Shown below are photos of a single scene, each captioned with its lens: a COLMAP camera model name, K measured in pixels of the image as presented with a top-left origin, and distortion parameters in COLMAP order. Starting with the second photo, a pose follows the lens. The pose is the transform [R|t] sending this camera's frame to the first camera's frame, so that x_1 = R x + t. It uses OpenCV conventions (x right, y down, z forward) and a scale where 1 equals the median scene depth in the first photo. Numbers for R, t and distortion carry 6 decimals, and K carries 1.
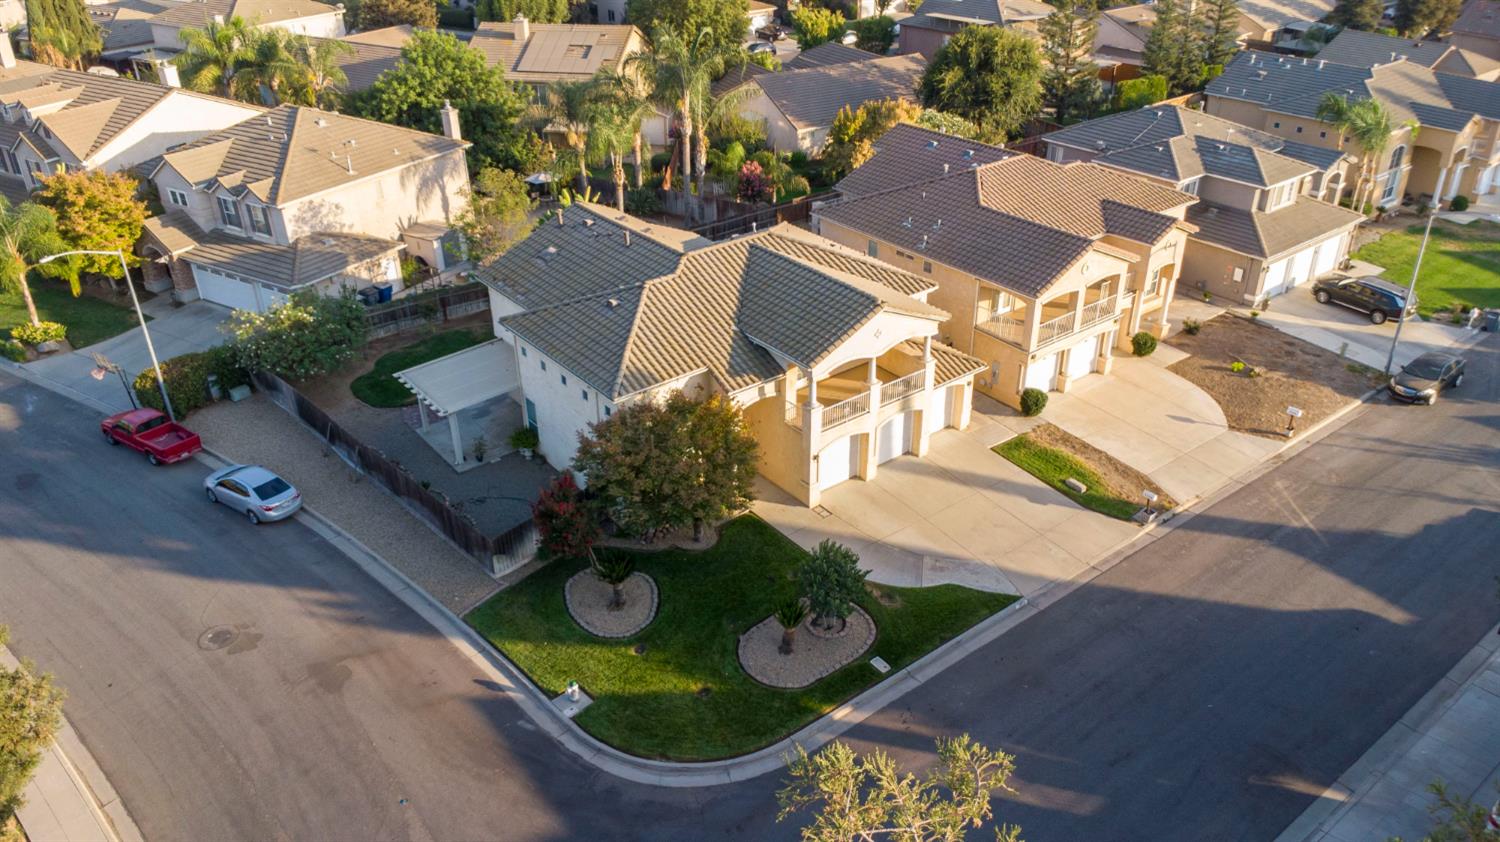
lens RADIAL K [[1106.5, 0, 750.0], [0, 1106.5, 421.0], [0, 0, 1]] dist [0.002227, -0.000696]
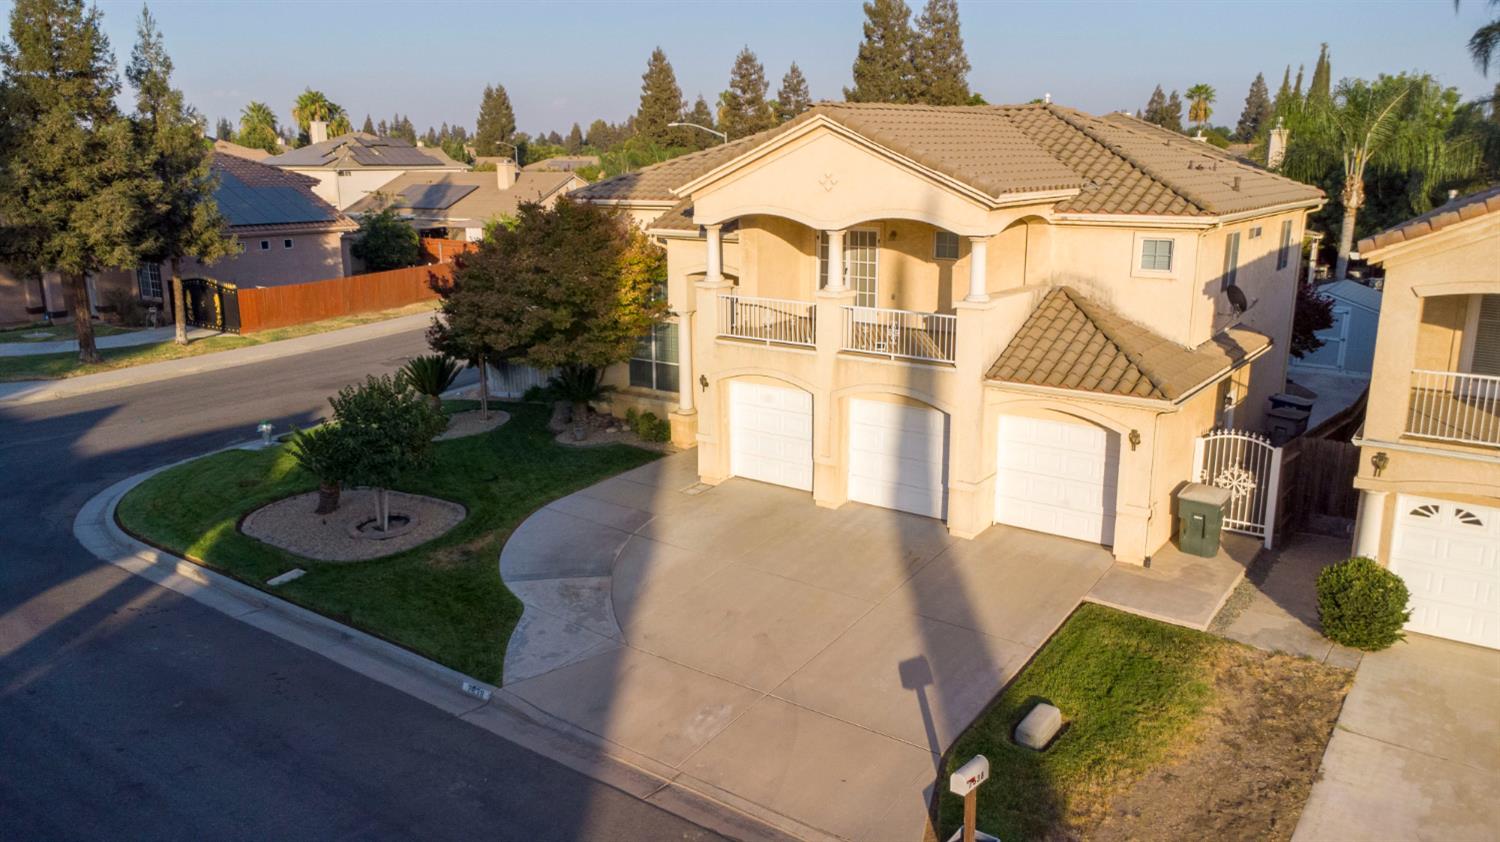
lens RADIAL K [[1094.3, 0, 753.5], [0, 1094.3, 416.6], [0, 0, 1]] dist [0.052730, -0.086818]
pose [[0.273513, 0.234978, -0.932725, 0.595716], [-0.470240, 0.878585, 0.083445, -0.009525], [0.839086, 0.415782, 0.350800, 0.836308]]
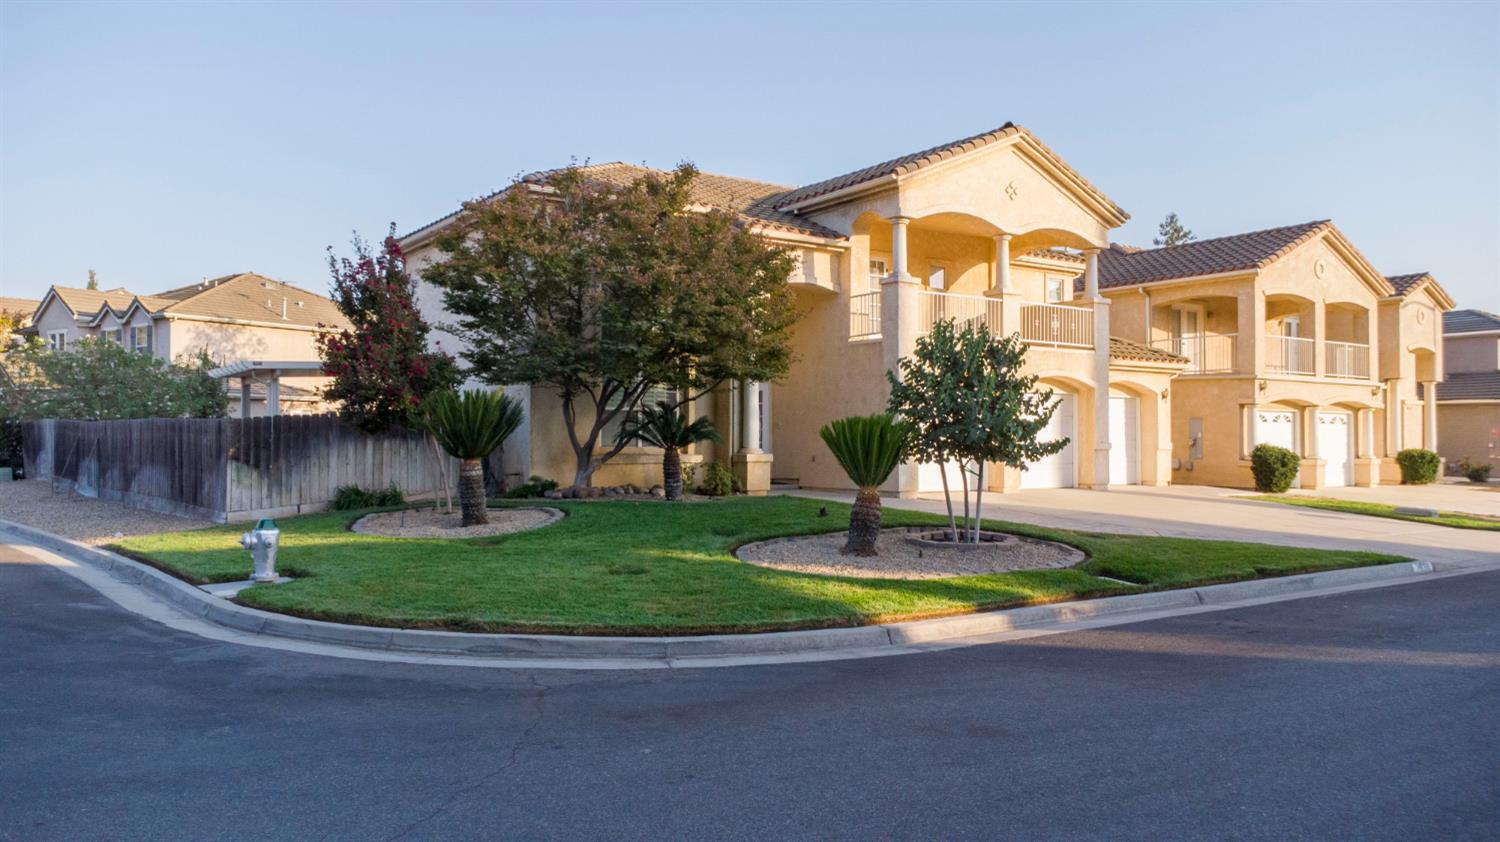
lens RADIAL K [[1094.3, 0, 753.5], [0, 1094.3, 416.6], [0, 0, 1]] dist [0.052730, -0.086818]
pose [[0.998559, 0.012967, -0.052073, 0.013096], [-0.037623, 0.861106, -0.507032, 0.314481], [0.038265, 0.508260, 0.860353, 0.561504]]
